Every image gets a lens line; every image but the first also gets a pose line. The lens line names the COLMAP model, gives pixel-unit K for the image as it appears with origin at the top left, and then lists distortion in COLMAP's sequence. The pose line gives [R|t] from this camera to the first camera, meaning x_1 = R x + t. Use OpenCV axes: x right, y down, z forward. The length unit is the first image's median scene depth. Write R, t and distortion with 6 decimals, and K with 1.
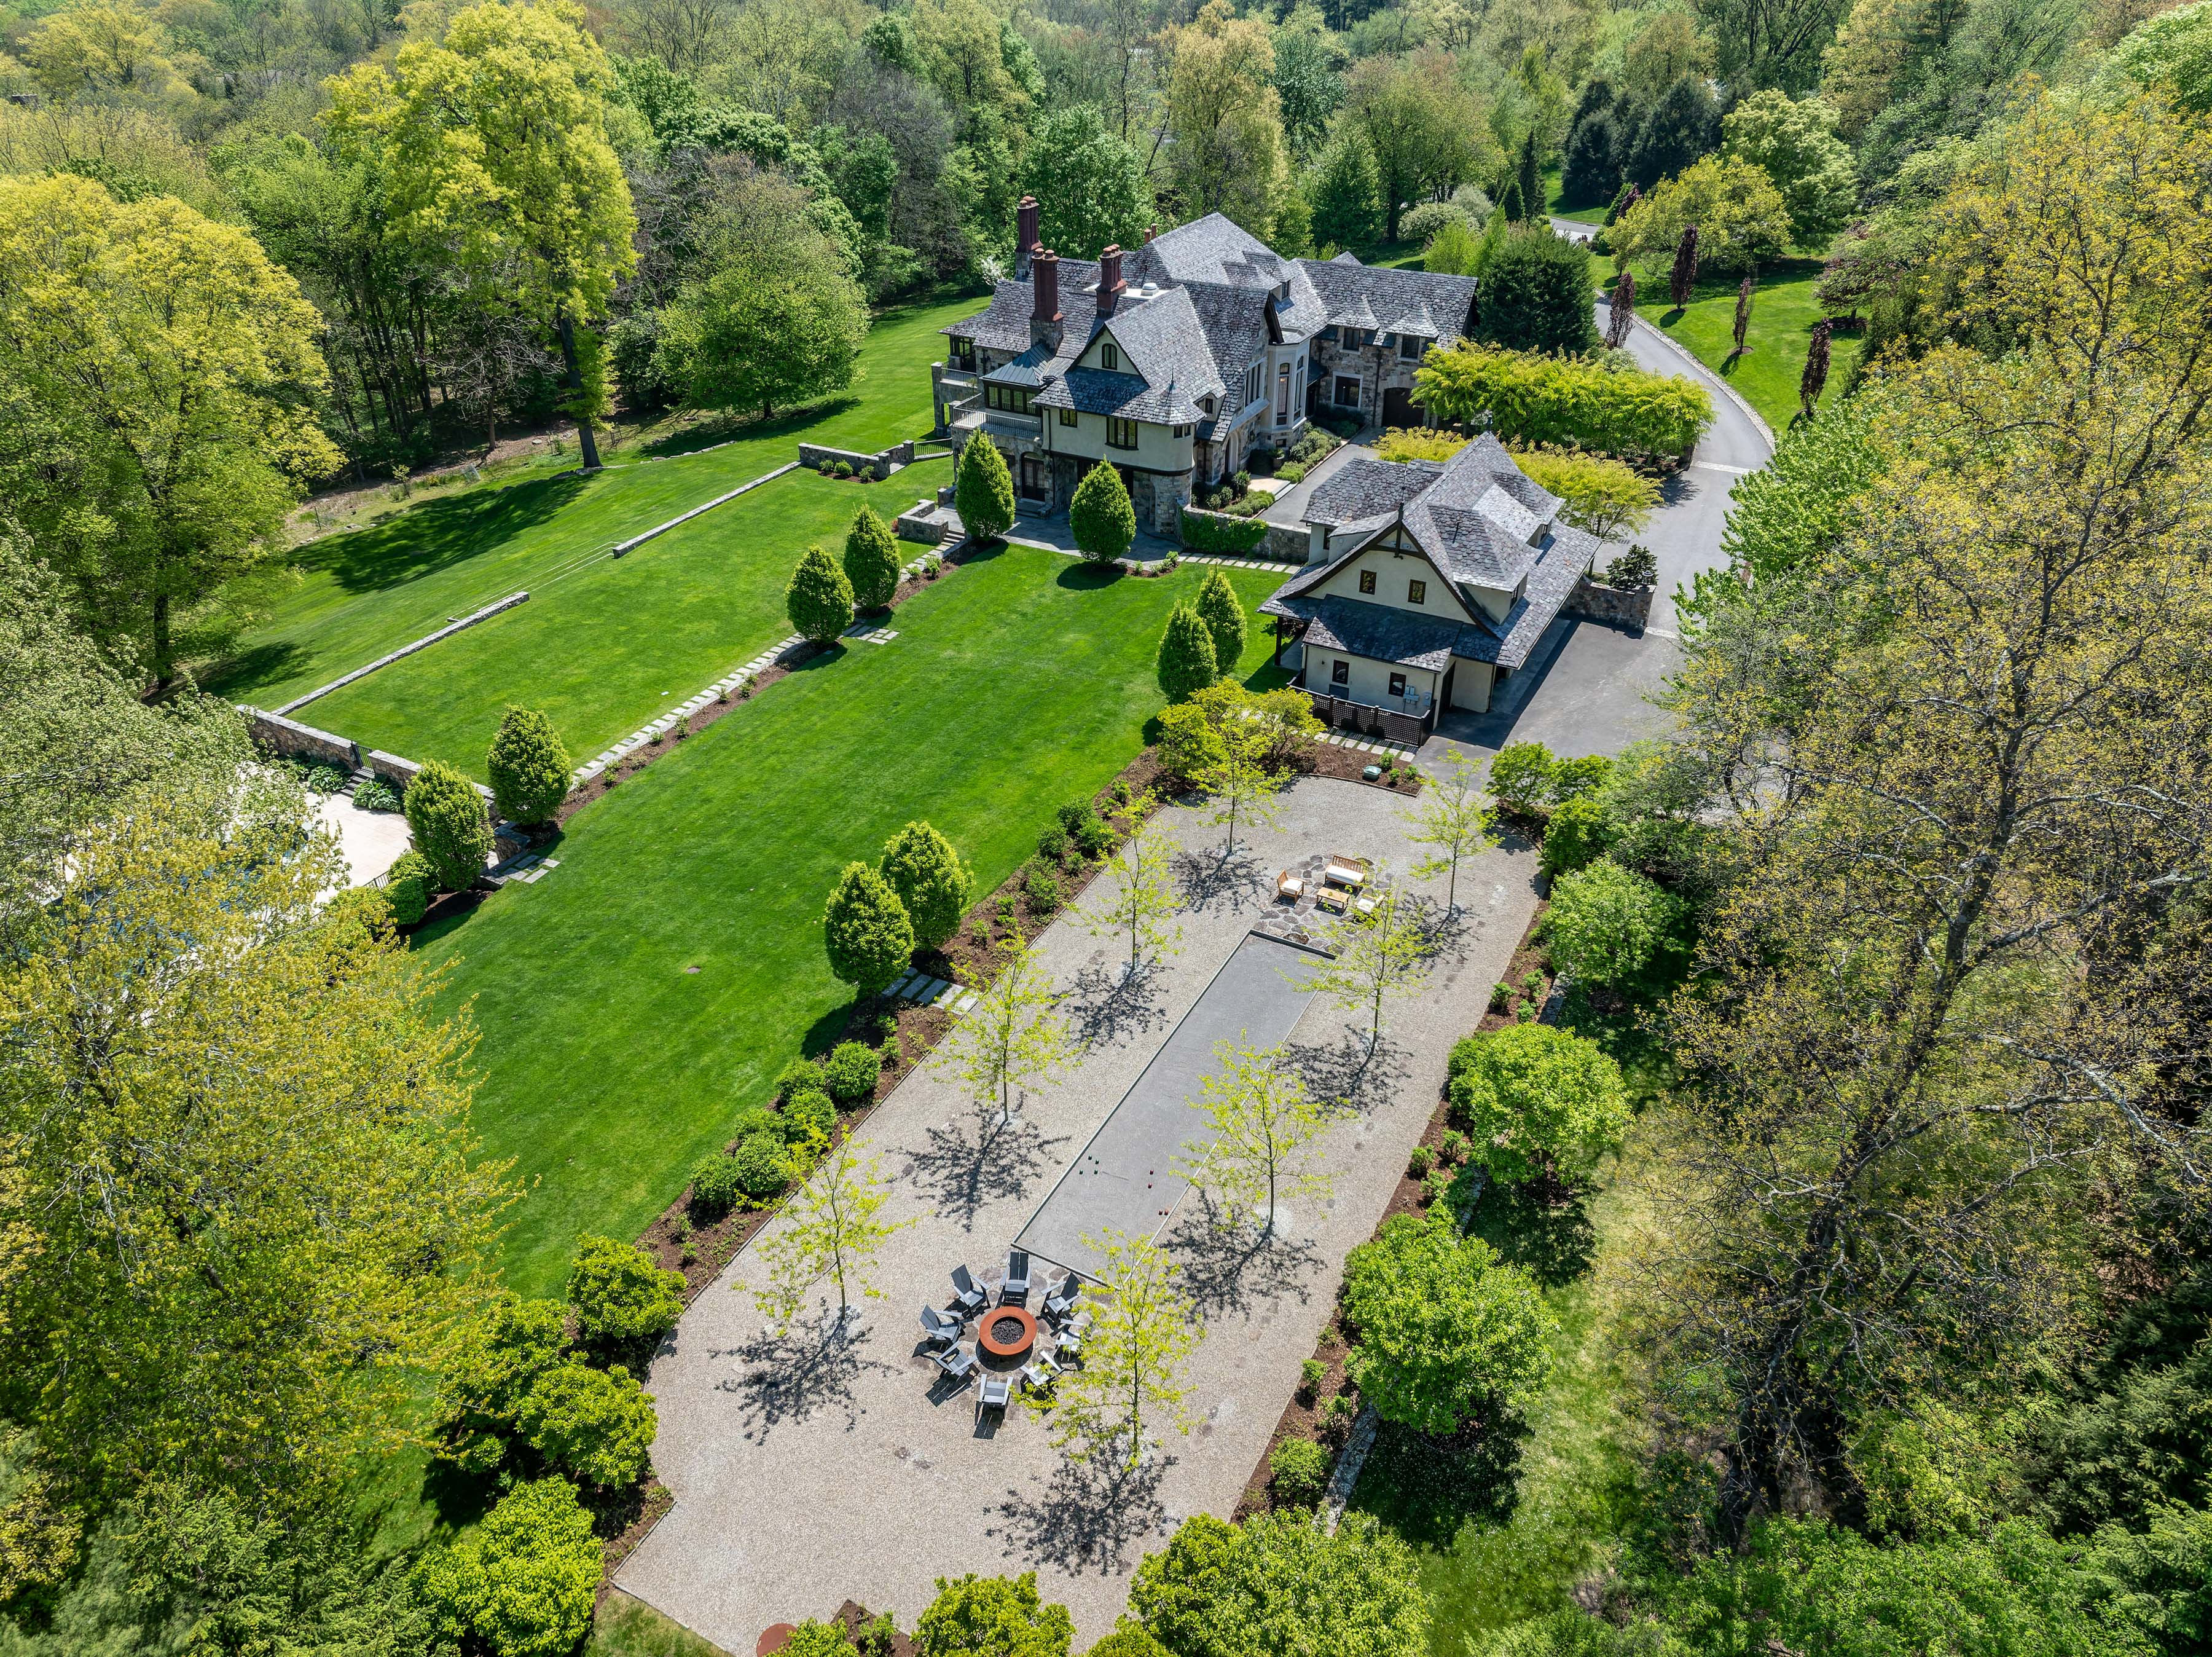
lens RADIAL K [[1487.9, 0, 1106.0], [0, 1487.9, 828.5], [0, 0, 1]] dist [0.008563, 0.001498]
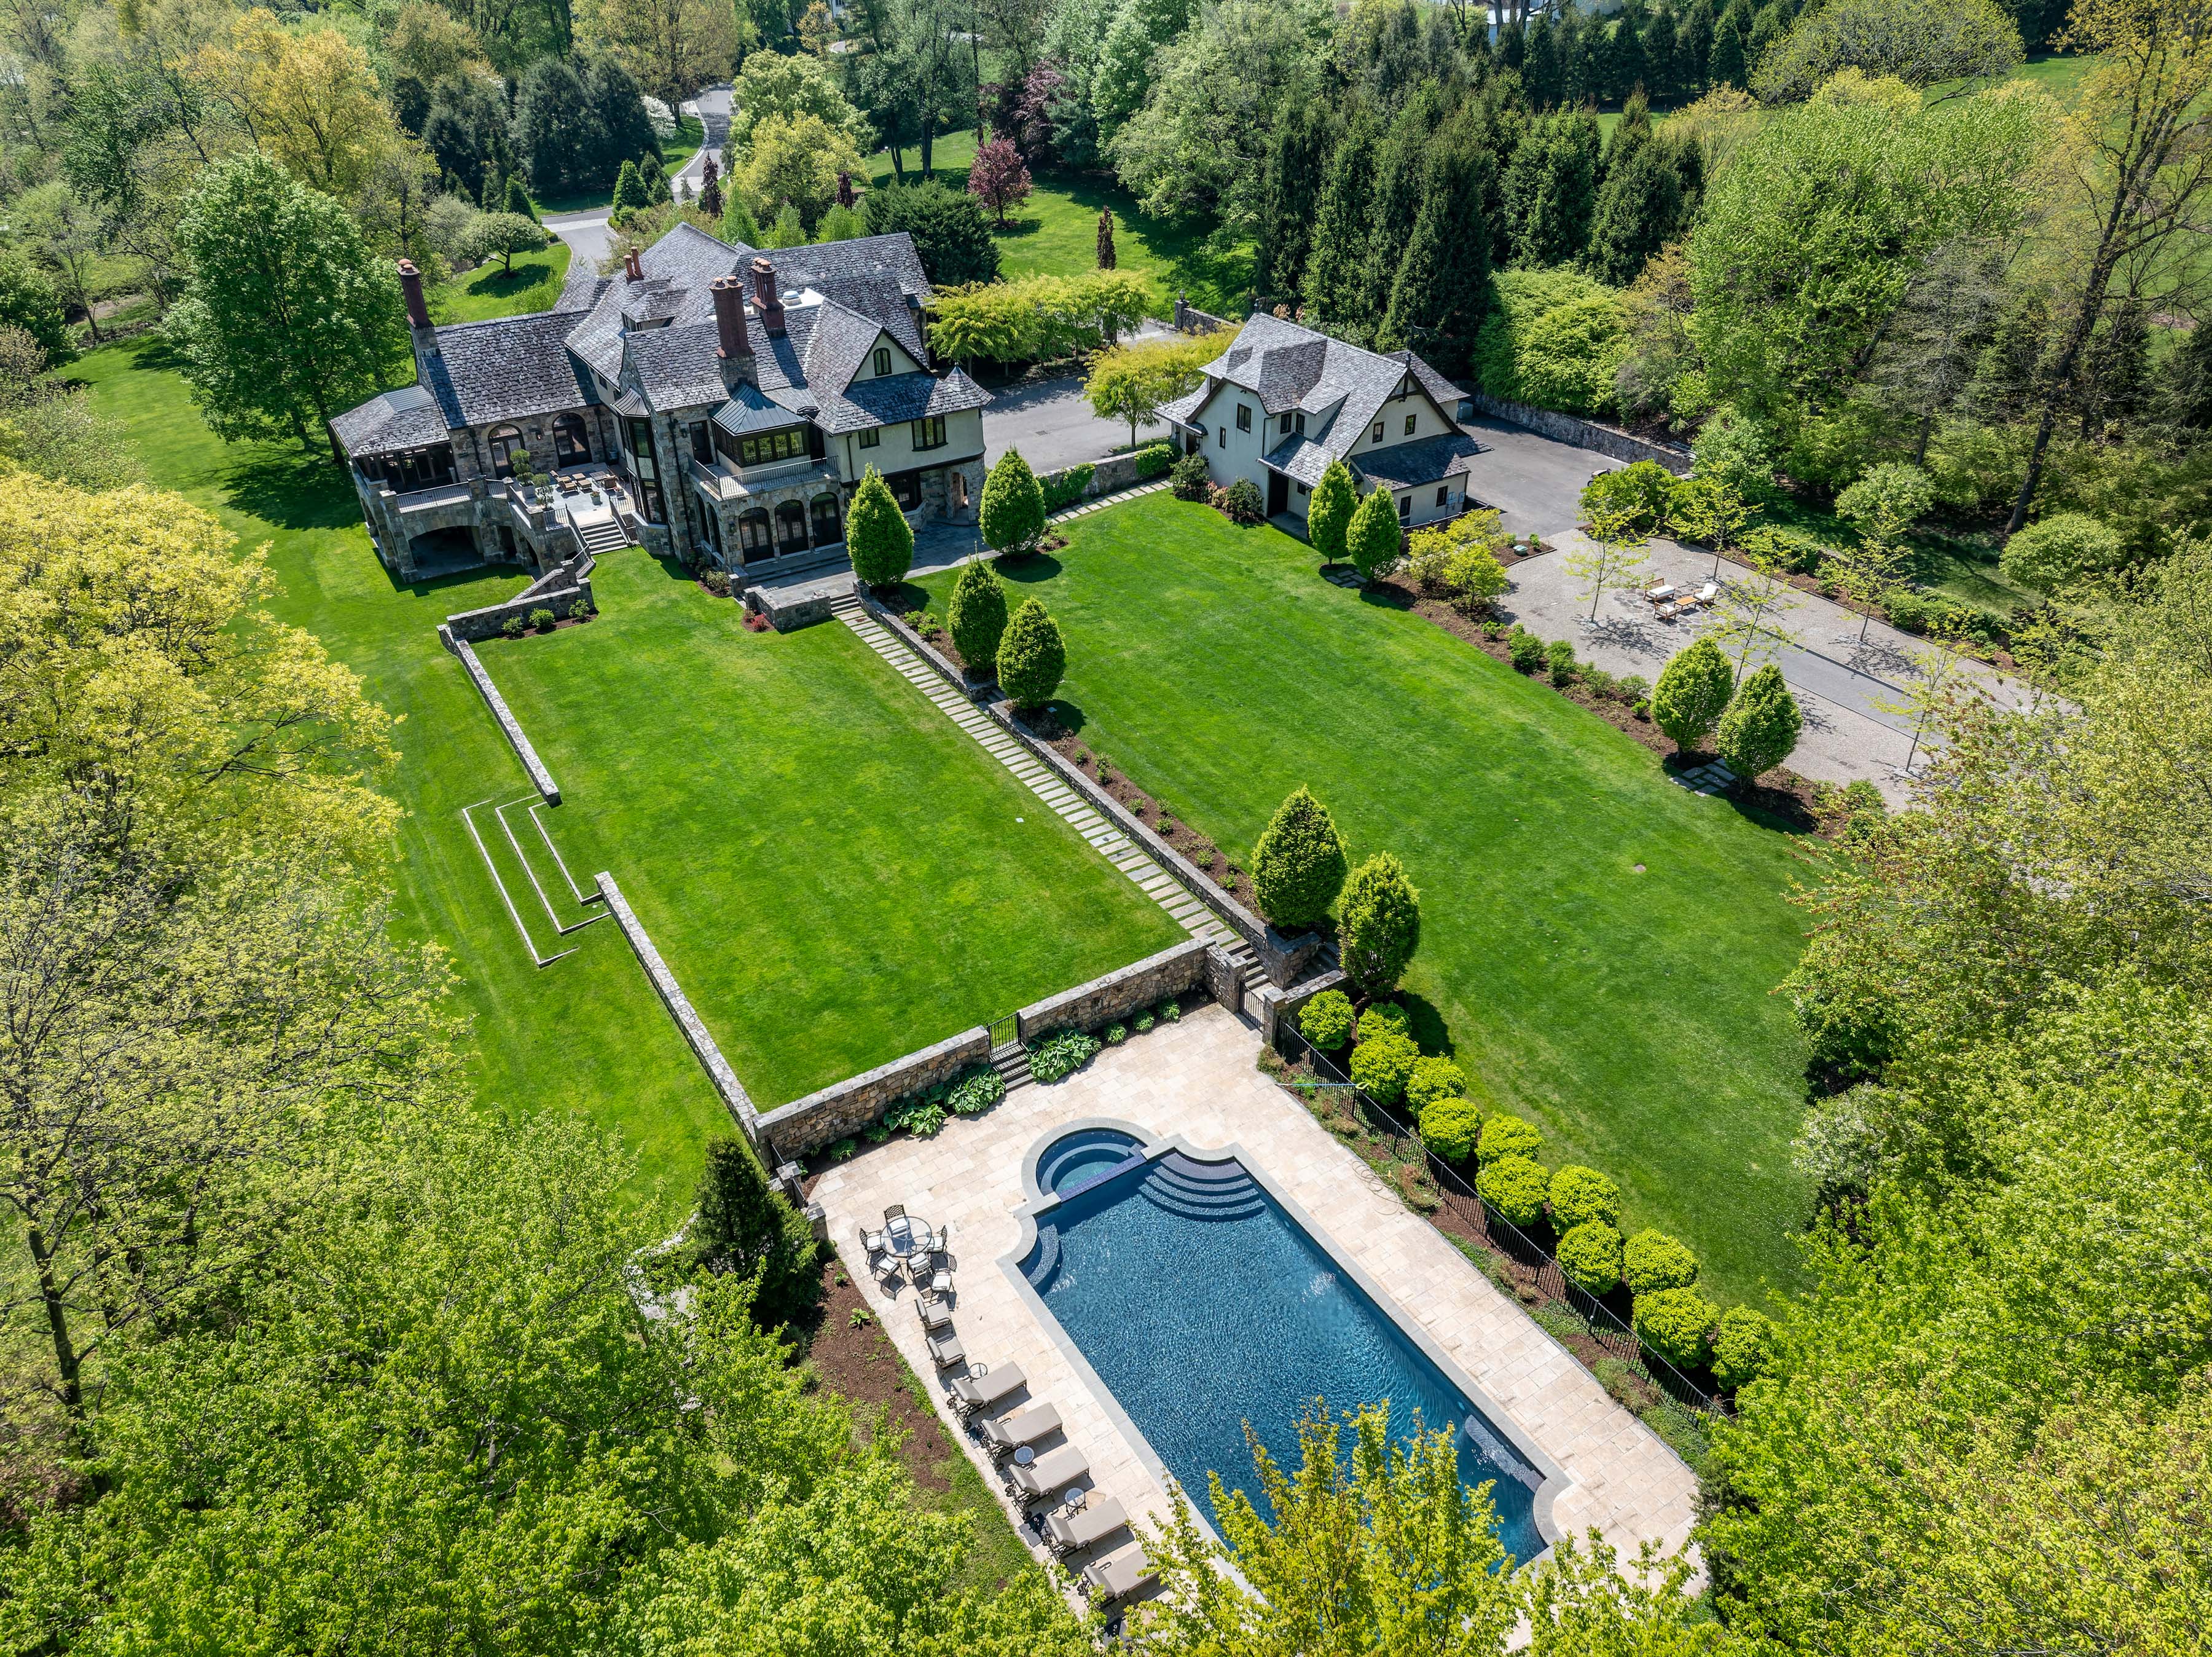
lens RADIAL K [[1487.9, 0, 1106.0], [0, 1487.9, 828.5], [0, 0, 1]] dist [0.008563, 0.001498]
pose [[0.486691, -0.476517, 0.732164, -0.772008], [0.478194, 0.846726, 0.233208, -0.224900], [-0.731069, 0.236616, 0.639961, 0.375658]]
